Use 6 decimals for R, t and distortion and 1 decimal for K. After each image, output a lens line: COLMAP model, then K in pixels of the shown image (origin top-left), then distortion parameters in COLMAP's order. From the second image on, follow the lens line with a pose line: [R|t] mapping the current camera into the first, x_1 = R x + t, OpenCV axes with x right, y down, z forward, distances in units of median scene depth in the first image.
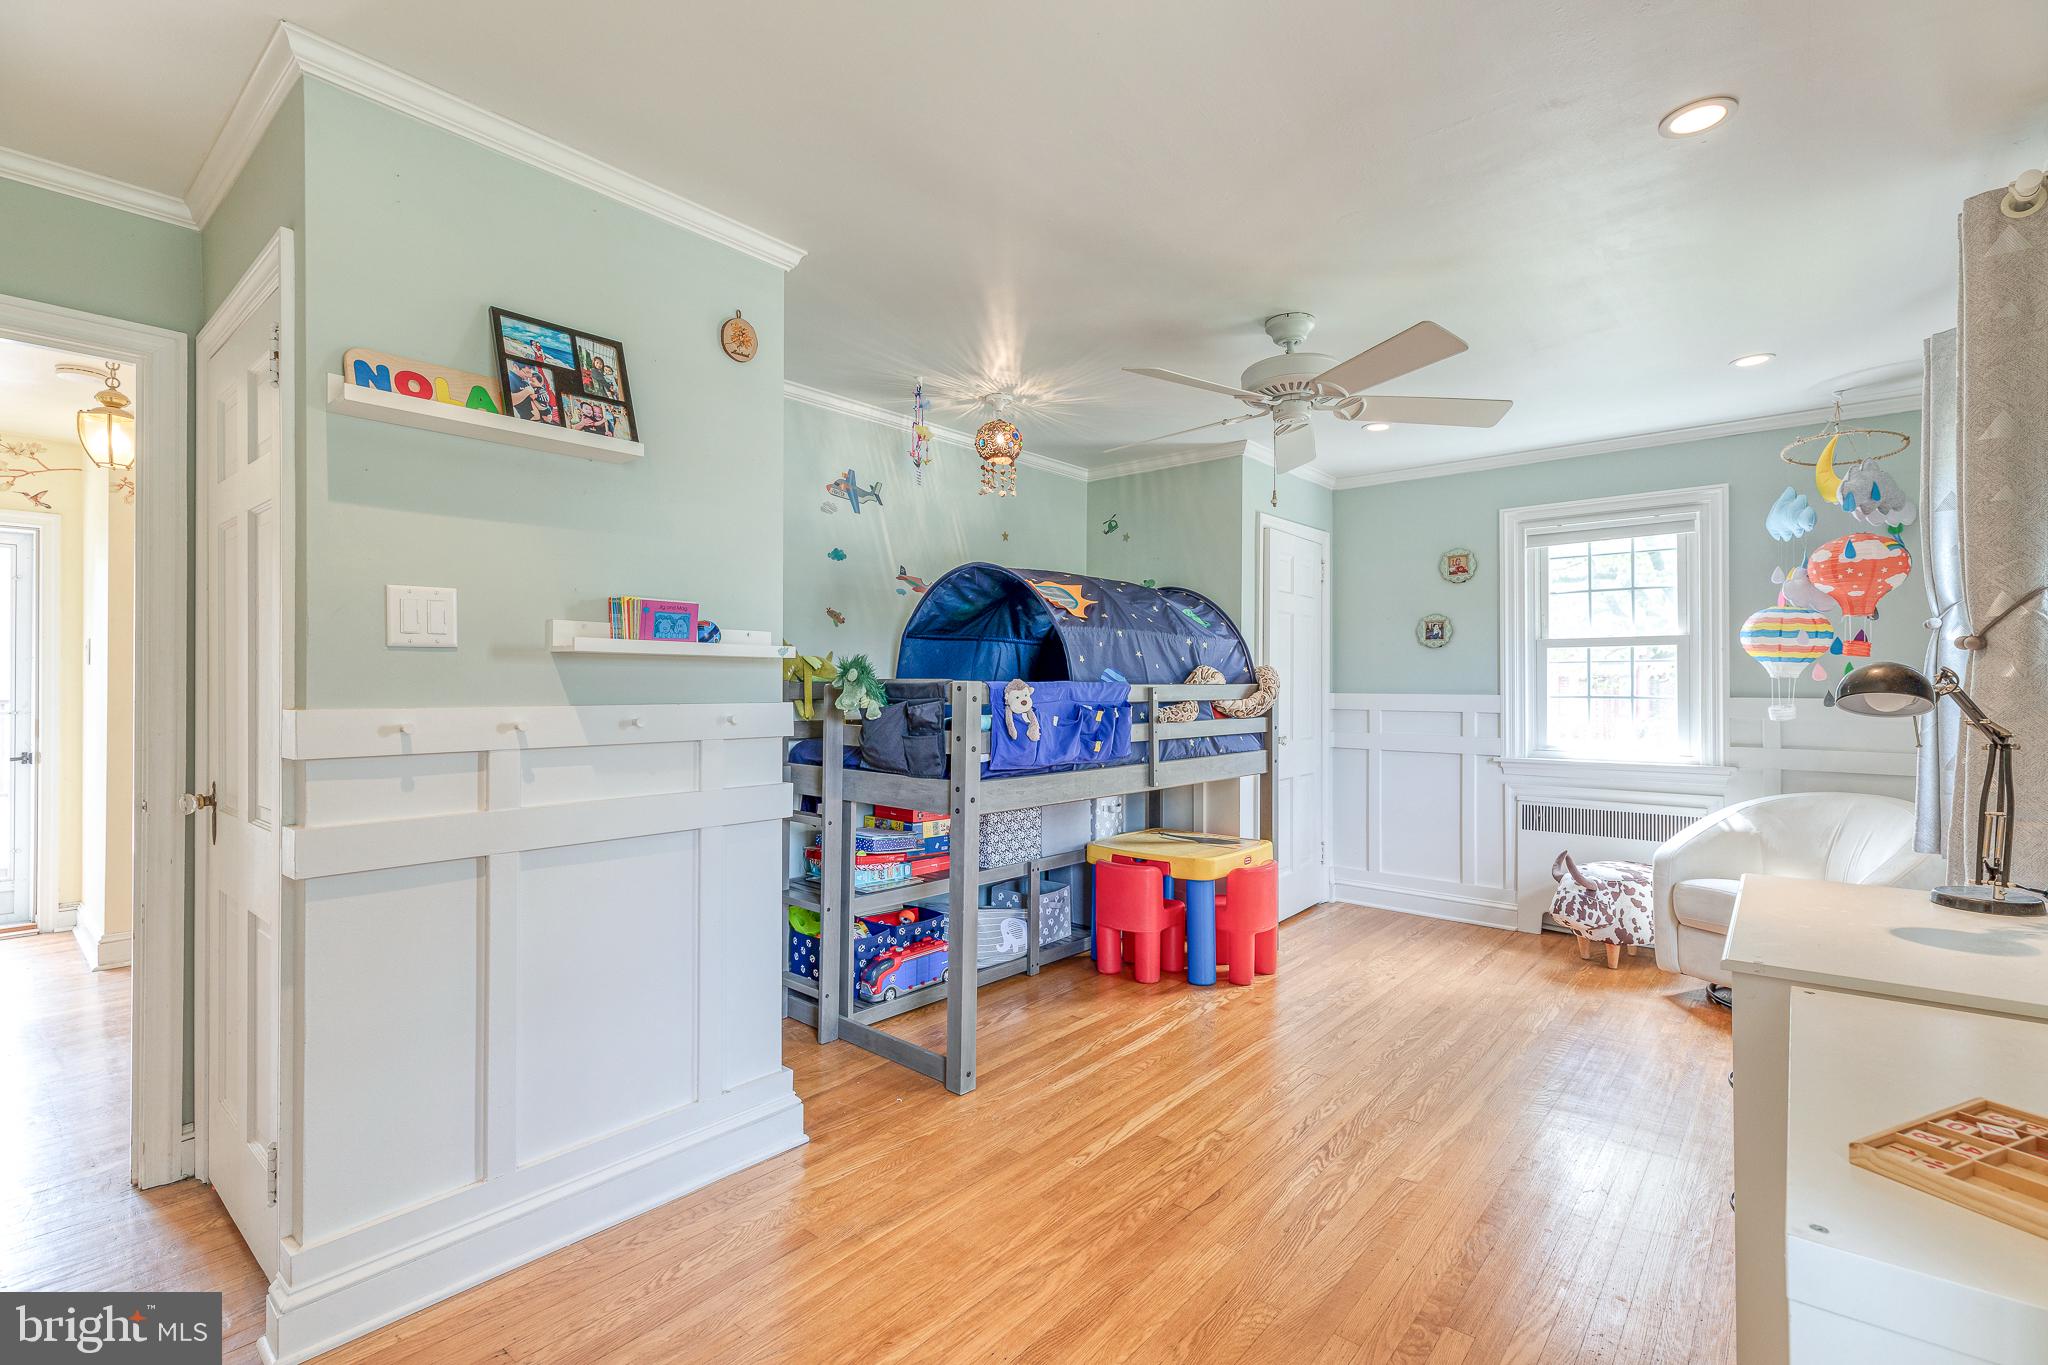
lens RADIAL K [[922.6, 0, 1024.0], [0, 922.6, 682.5], [0, 0, 1]] dist [0.001052, -0.000150]
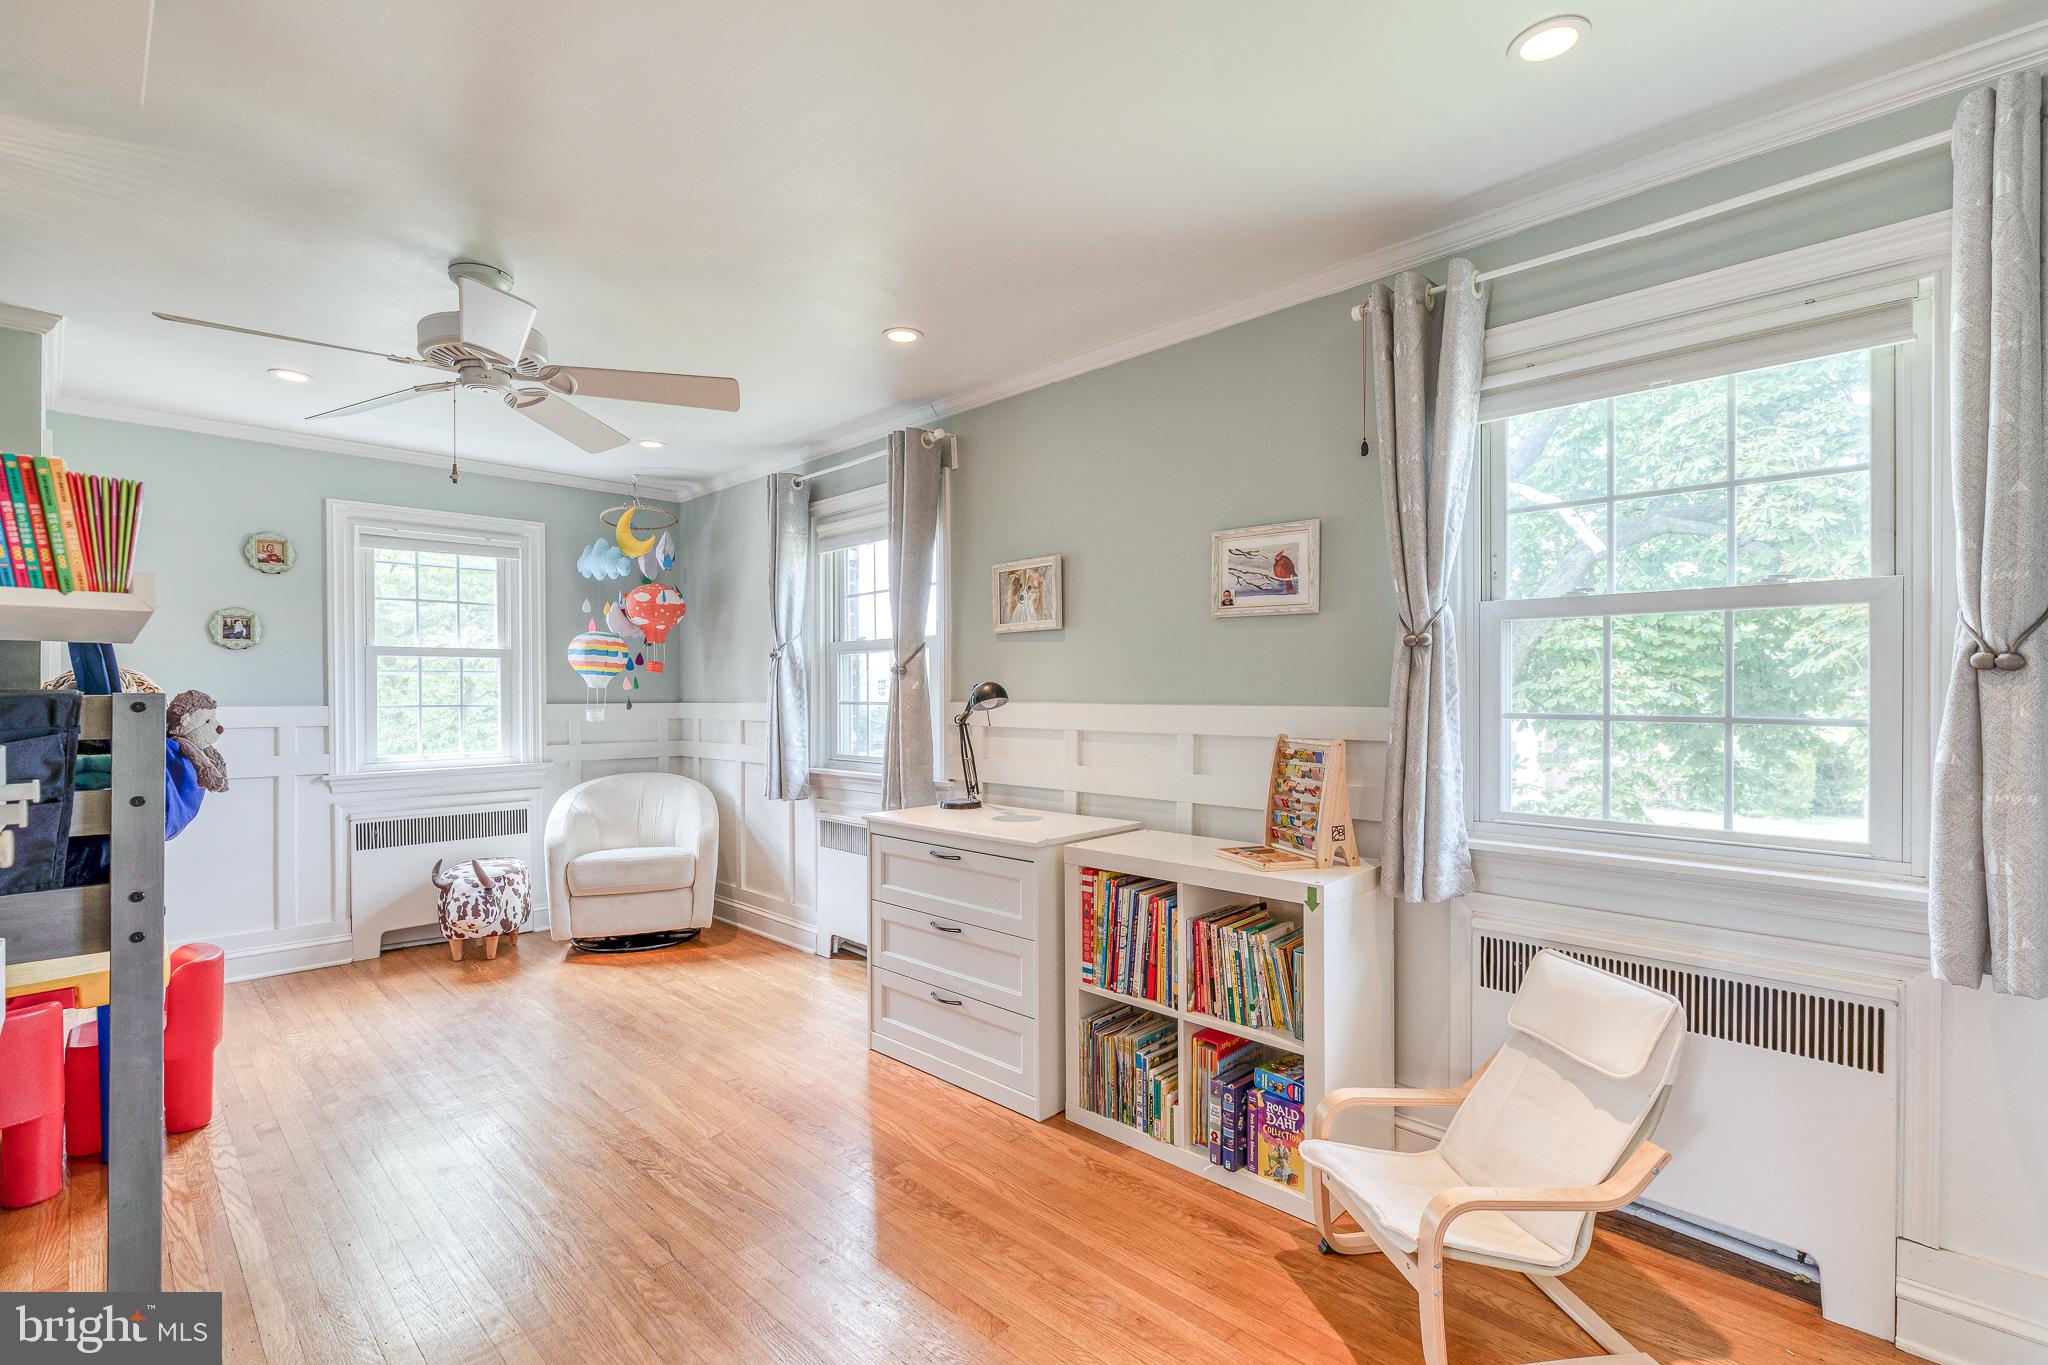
lens RADIAL K [[907.7, 0, 1029.0], [0, 907.7, 694.0], [0, 0, 1]] dist [0.003514, -0.000088]
pose [[0.089368, -0.005018, 0.995986, -0.350554], [0.000909, 0.999987, 0.004956, -0.001905], [-0.995998, 0.000463, 0.089371, 0.282385]]
